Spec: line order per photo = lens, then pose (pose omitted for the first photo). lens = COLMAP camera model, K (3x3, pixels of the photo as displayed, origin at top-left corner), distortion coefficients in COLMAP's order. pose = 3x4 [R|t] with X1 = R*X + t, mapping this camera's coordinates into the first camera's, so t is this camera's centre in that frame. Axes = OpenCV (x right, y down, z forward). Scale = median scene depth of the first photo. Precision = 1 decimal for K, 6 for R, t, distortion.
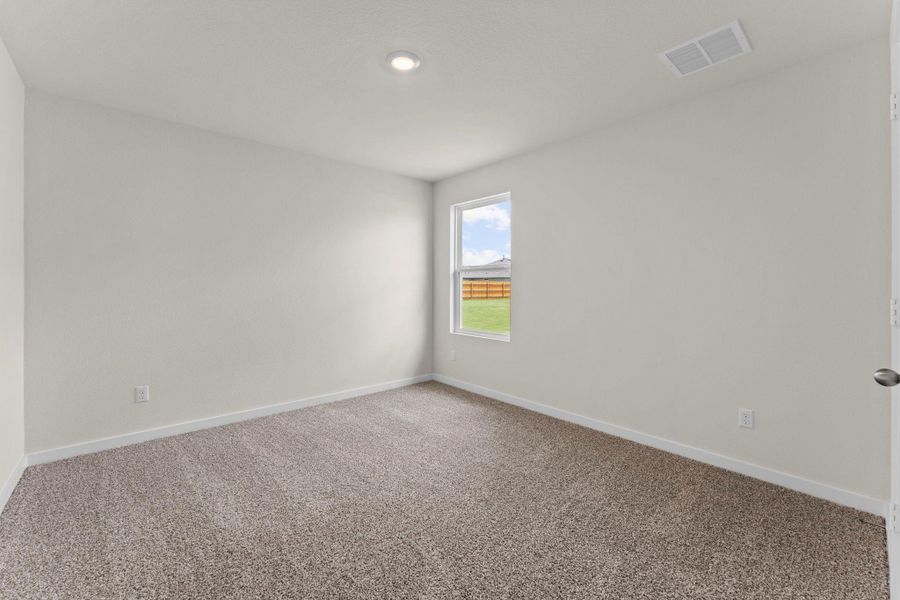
lens RADIAL K [[363.6, 0, 451.0], [0, 363.6, 291.4], [0, 0, 1]] dist [-0.002467, -0.000198]
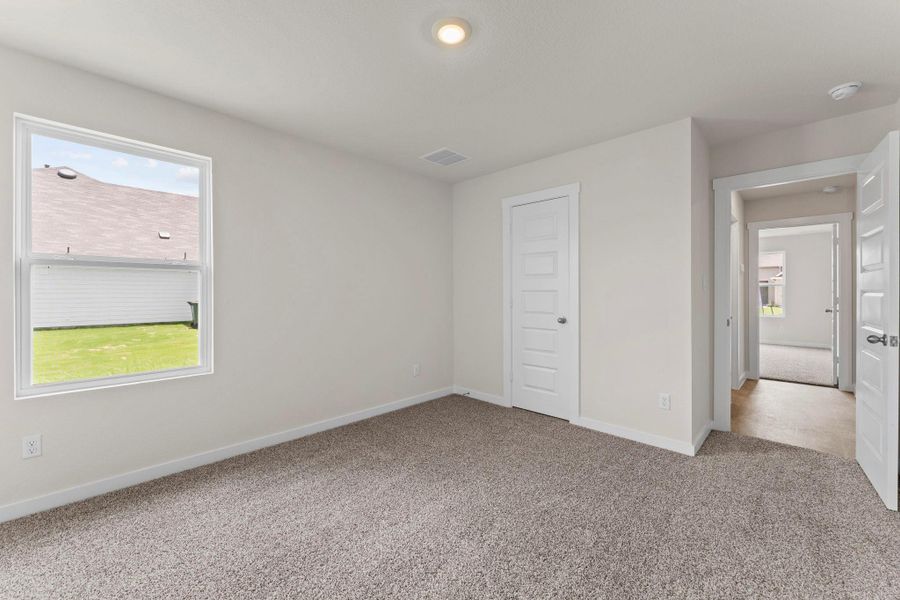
lens RADIAL K [[363.6, 0, 451.0], [0, 363.6, 291.4], [0, 0, 1]] dist [-0.002467, -0.000198]
pose [[-0.072388, -0.003037, 0.997372, -0.567327], [0.009097, 0.999952, 0.003705, -0.013069], [-0.997335, 0.009341, -0.072357, 0.612840]]
